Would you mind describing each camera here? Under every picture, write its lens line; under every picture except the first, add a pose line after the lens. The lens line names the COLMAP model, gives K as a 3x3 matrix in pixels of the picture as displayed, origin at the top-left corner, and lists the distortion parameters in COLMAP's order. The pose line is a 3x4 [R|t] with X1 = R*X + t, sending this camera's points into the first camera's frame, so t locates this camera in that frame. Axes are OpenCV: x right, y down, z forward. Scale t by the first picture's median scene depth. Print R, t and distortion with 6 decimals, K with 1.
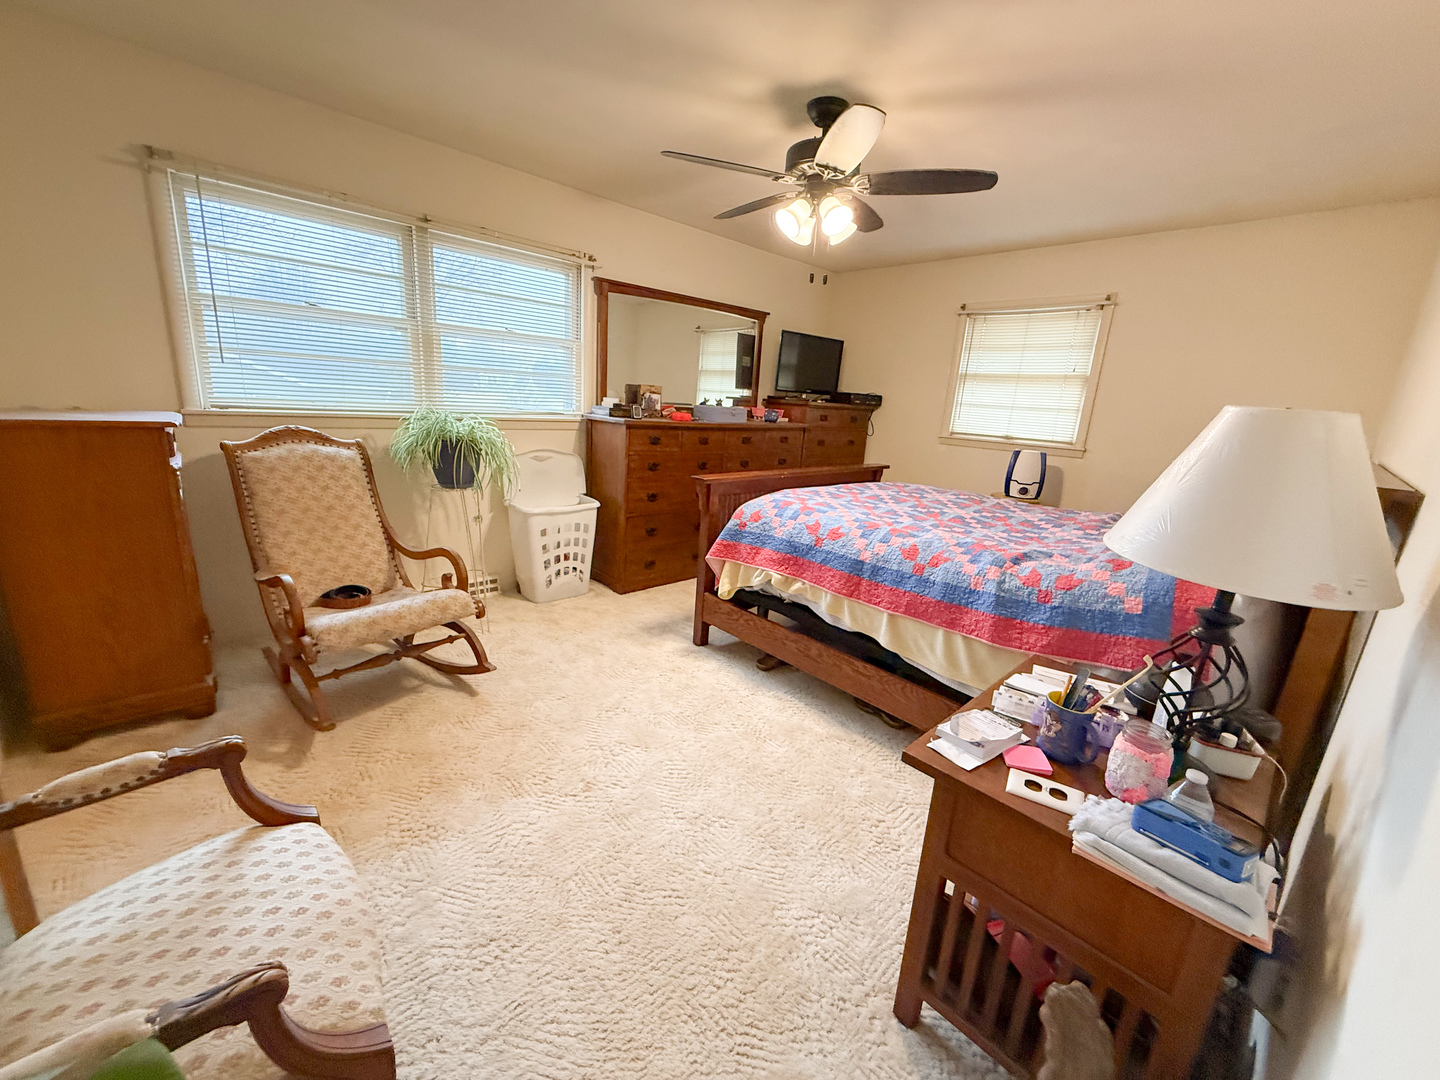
lens RADIAL K [[572.1, 0, 716.9], [0, 572.1, 539.0], [0, 0, 1]] dist [-0.000070, -0.000085]
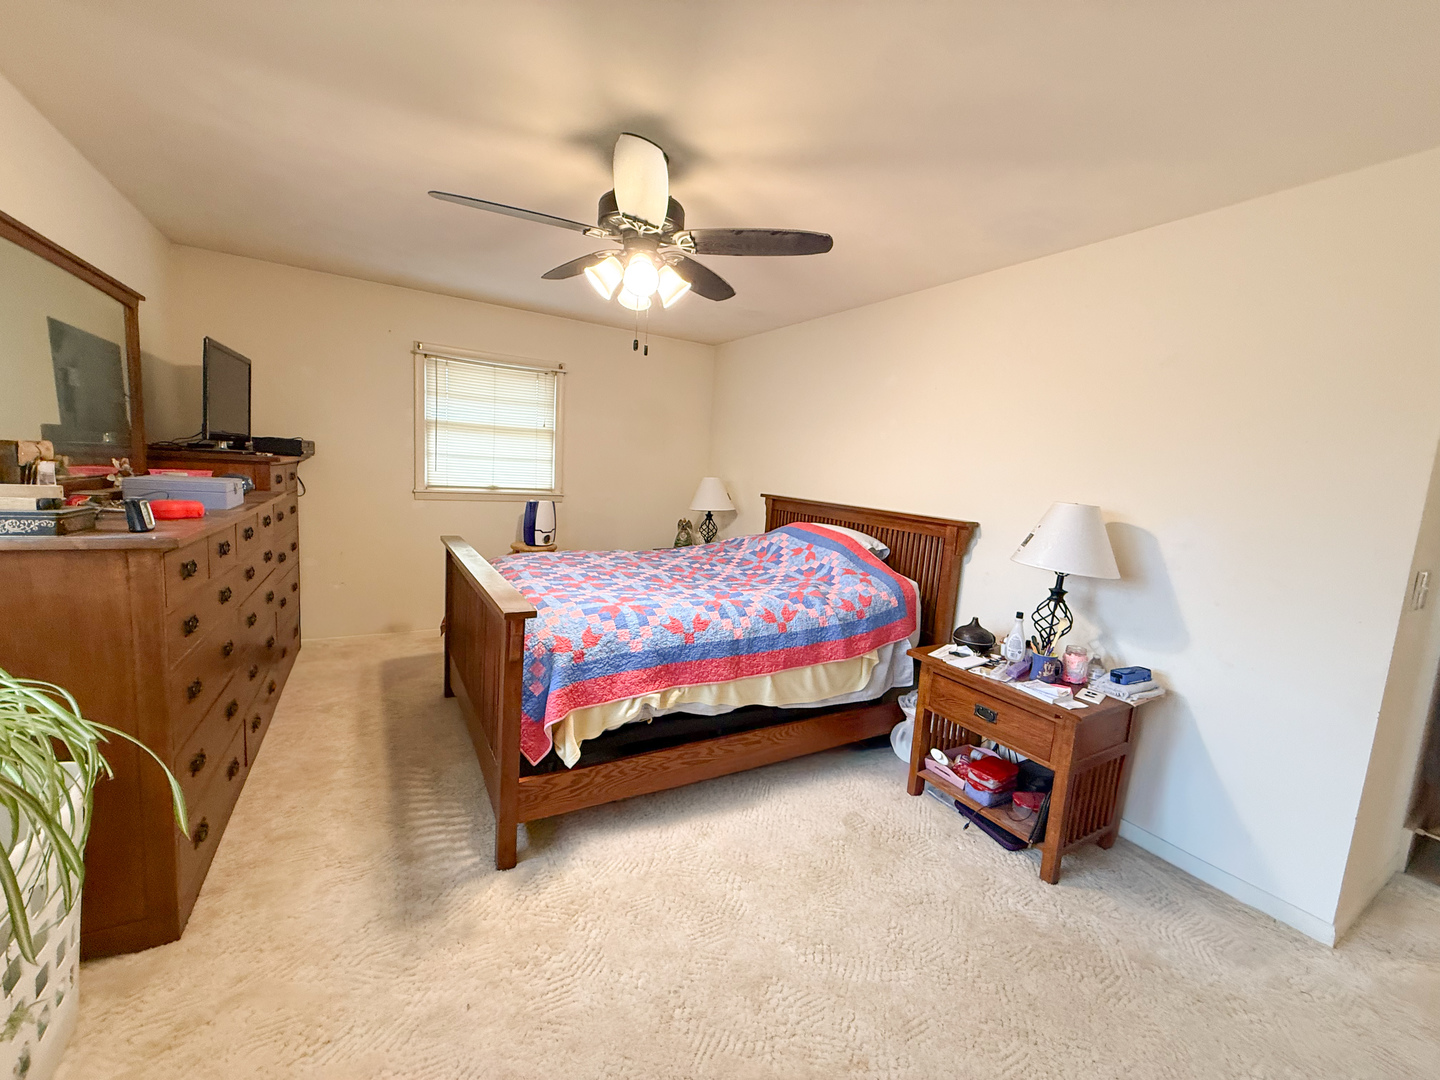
lens RADIAL K [[572.1, 0, 716.9], [0, 572.1, 539.0], [0, 0, 1]] dist [-0.000070, -0.000085]
pose [[0.218752, -0.170019, 0.960854, -0.630097], [0.189654, 0.973333, 0.129050, -0.245764], [-0.957172, 0.154000, 0.245163, 0.675663]]
